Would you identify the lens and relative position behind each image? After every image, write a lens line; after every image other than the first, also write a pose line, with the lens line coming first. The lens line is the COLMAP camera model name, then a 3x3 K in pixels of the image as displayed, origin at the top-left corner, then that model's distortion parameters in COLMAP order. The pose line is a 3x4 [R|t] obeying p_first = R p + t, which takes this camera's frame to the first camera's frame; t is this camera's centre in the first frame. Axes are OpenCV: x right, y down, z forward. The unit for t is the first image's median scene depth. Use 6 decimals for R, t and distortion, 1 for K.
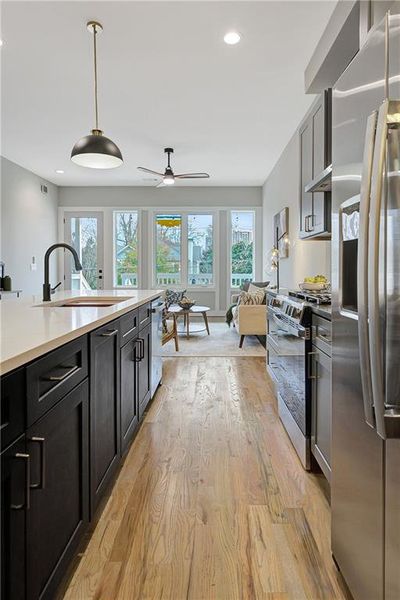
lens RADIAL K [[354.1, 0, 213.5], [0, 354.1, 276.9], [0, 0, 1]] dist [-0.000404, 0.000481]
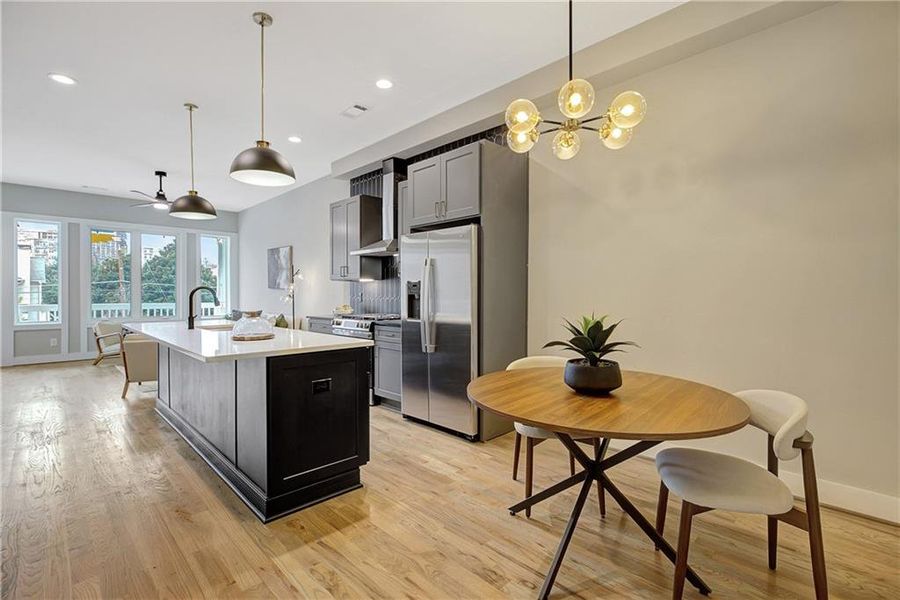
lens RADIAL K [[415.5, 0, 453.0], [0, 415.5, 295.9], [0, 0, 1]] dist [0.009182, 0.000180]
pose [[0.712337, -0.003284, 0.701830, -0.426669], [0.014526, 0.999844, -0.010065, -0.013193], [-0.701687, 0.017365, 0.712274, -0.394679]]
